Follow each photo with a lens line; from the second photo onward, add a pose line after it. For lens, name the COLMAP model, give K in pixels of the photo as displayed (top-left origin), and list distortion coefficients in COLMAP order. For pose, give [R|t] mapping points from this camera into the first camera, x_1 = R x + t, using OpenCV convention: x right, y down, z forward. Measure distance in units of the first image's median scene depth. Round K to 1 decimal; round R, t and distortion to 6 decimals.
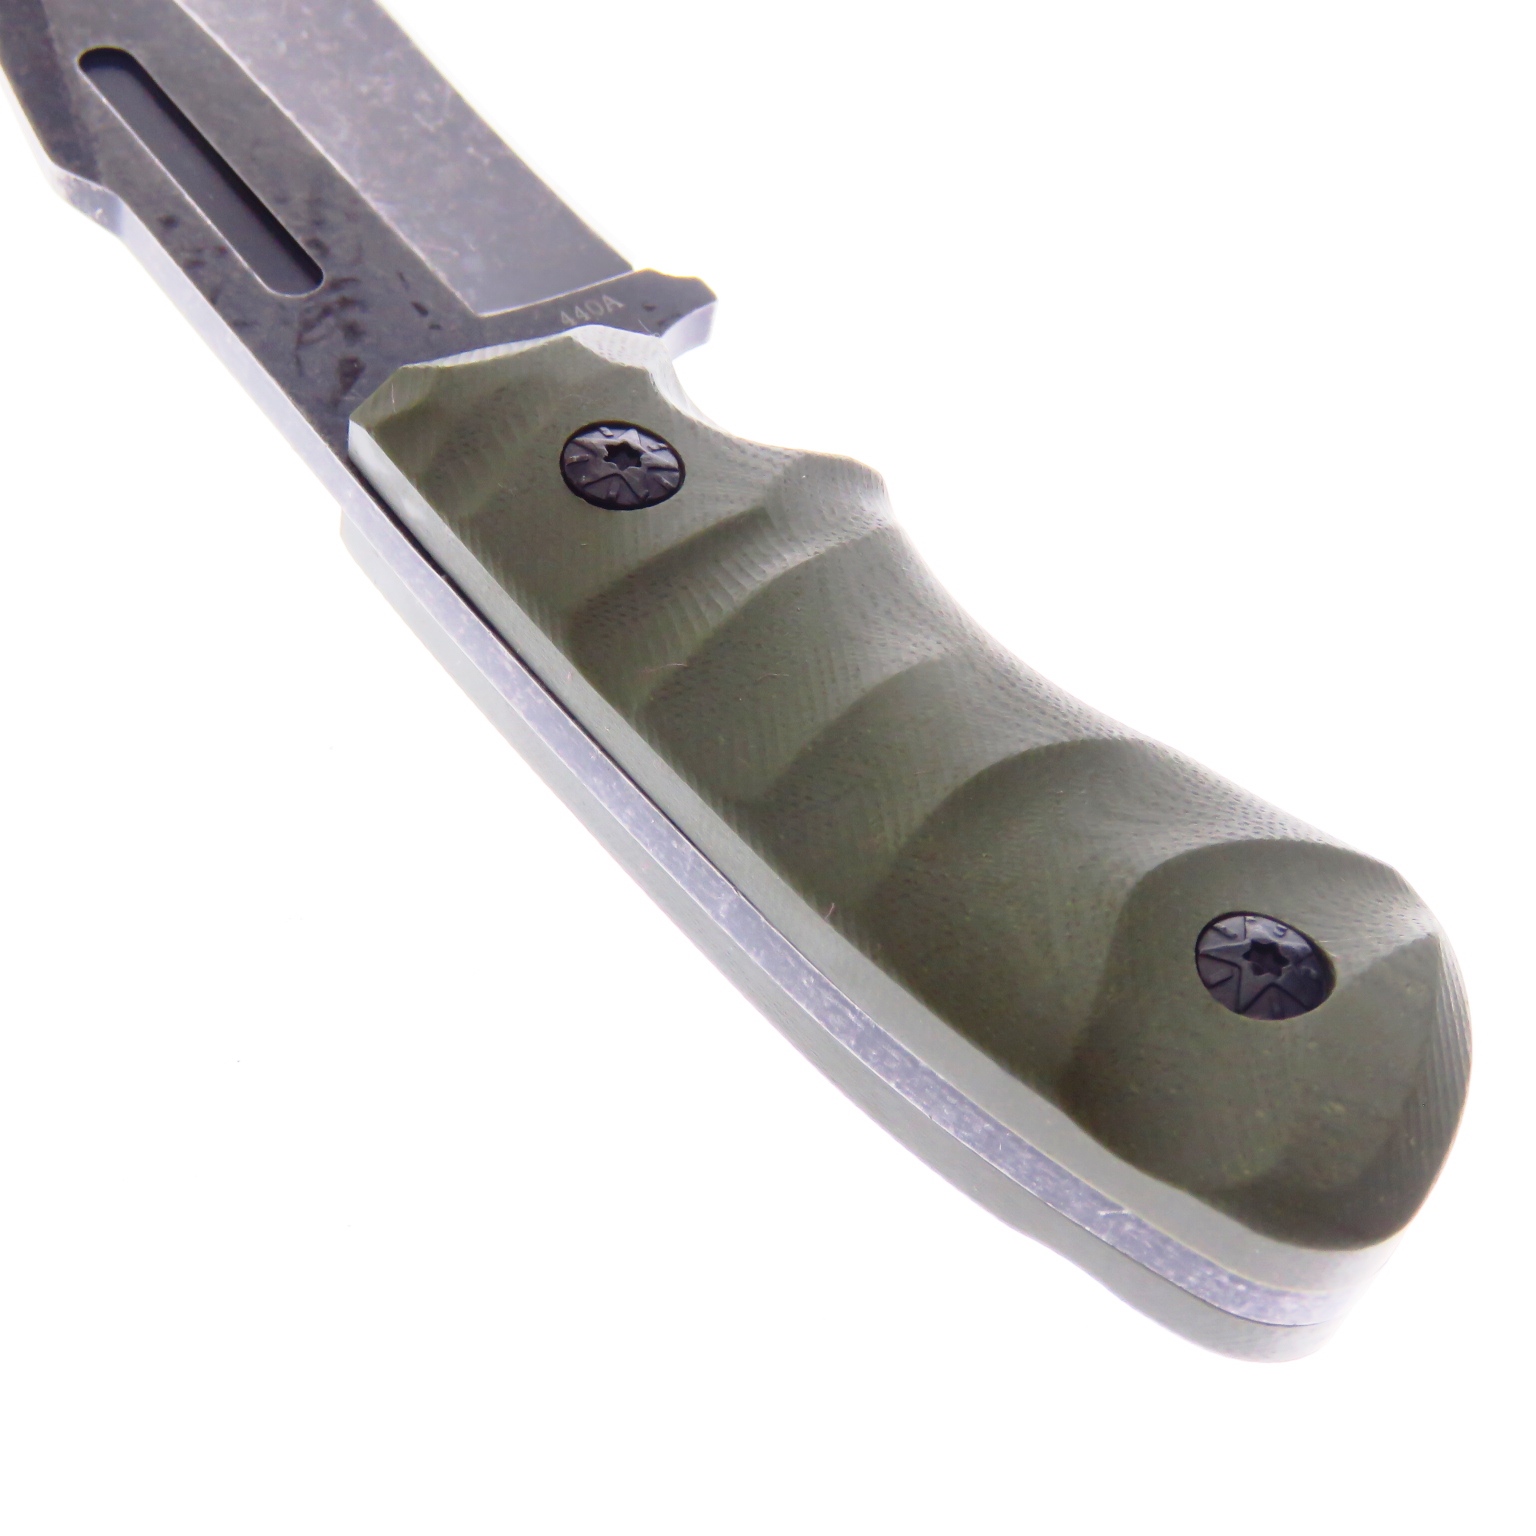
lens RADIAL K [[2508.0, 0, 768.0], [0, 2508.0, 768.0], [0, 0, 1]] dist [-0.031566, -0.037730]
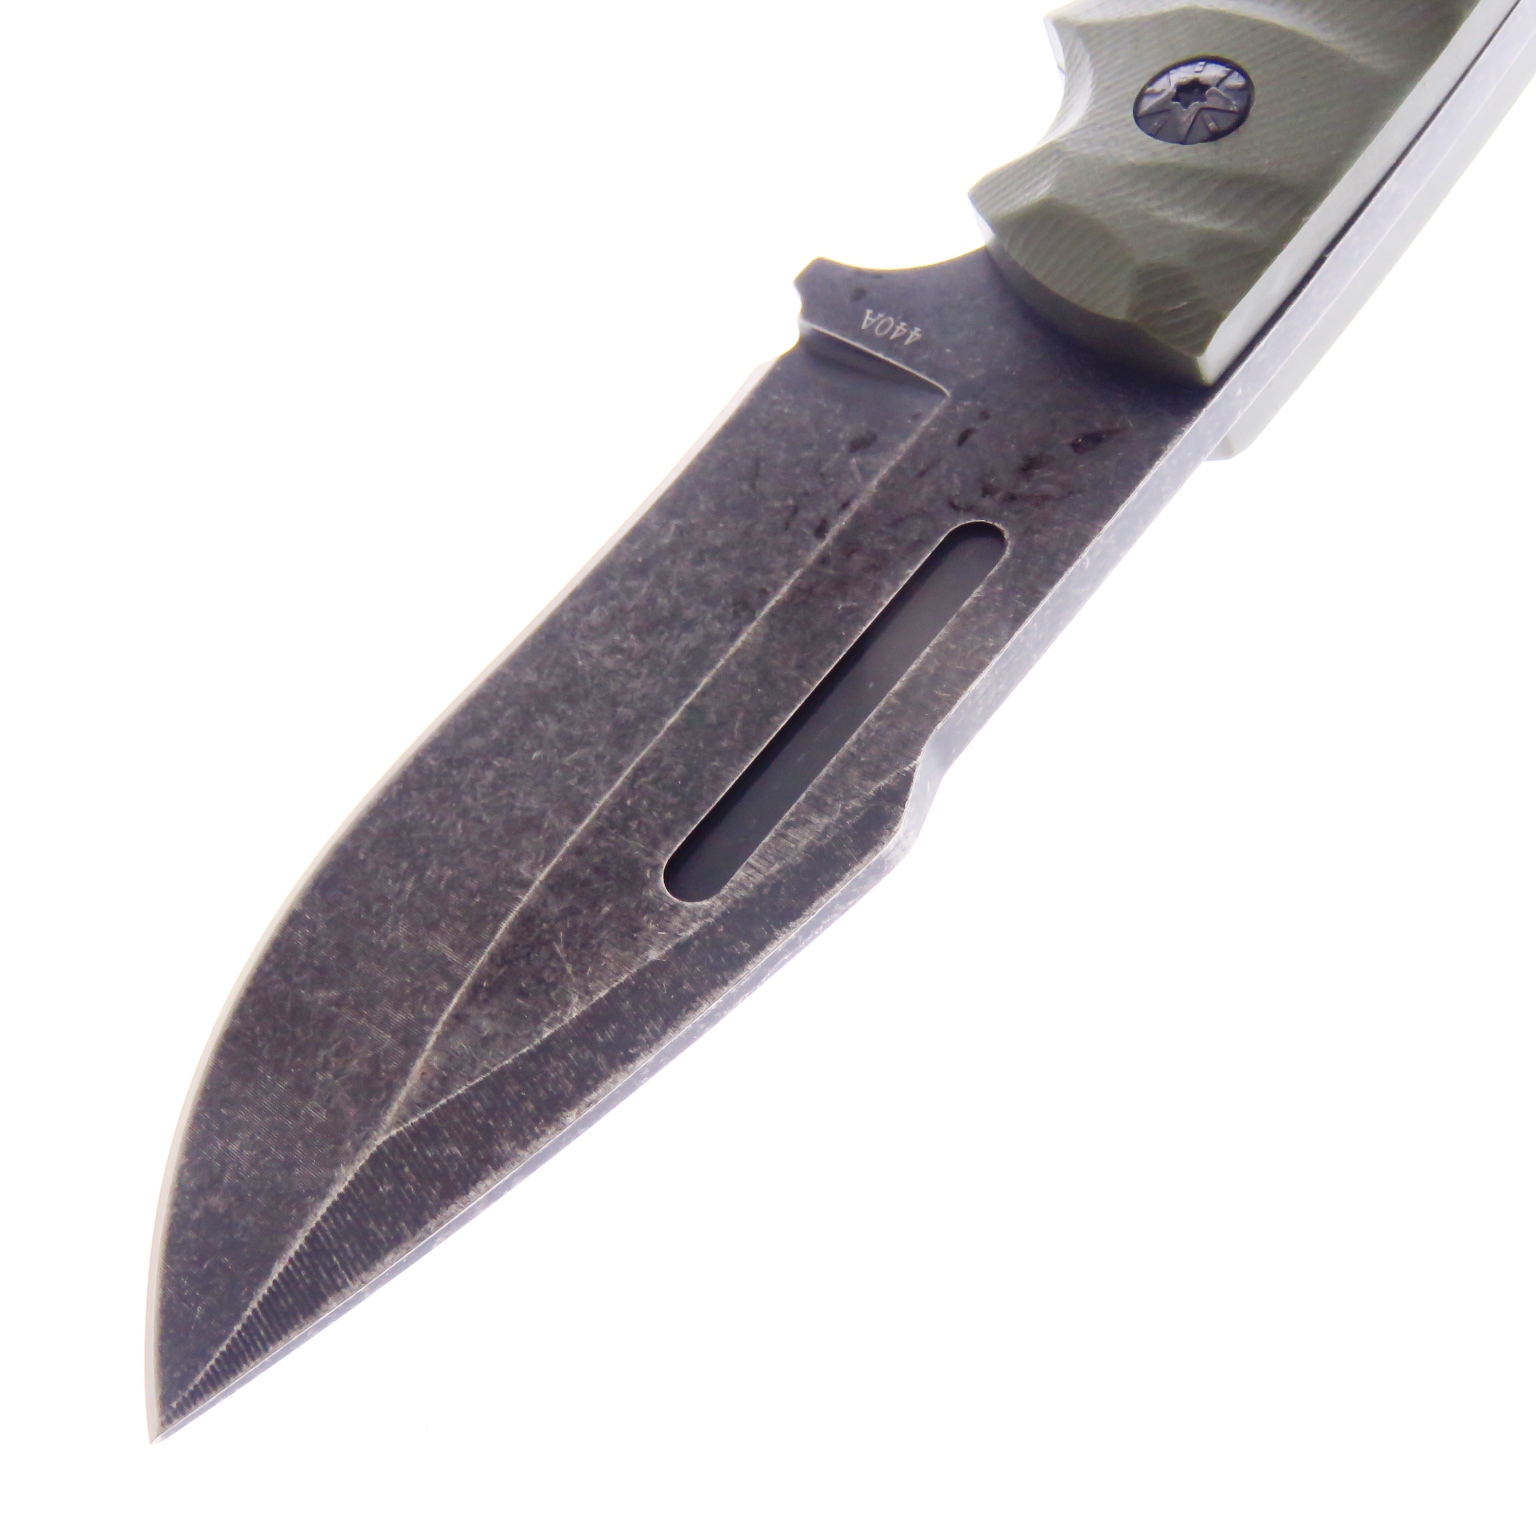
lens RADIAL K [[2508.0, 0, 768.0], [0, 2508.0, 768.0], [0, 0, 1]] dist [-0.031566, -0.037730]
pose [[-0.230259, -0.876607, 0.422541, -0.633028], [0.891706, -0.016196, 0.452326, -0.681687], [-0.389668, 0.480934, 0.785405, 0.353765]]
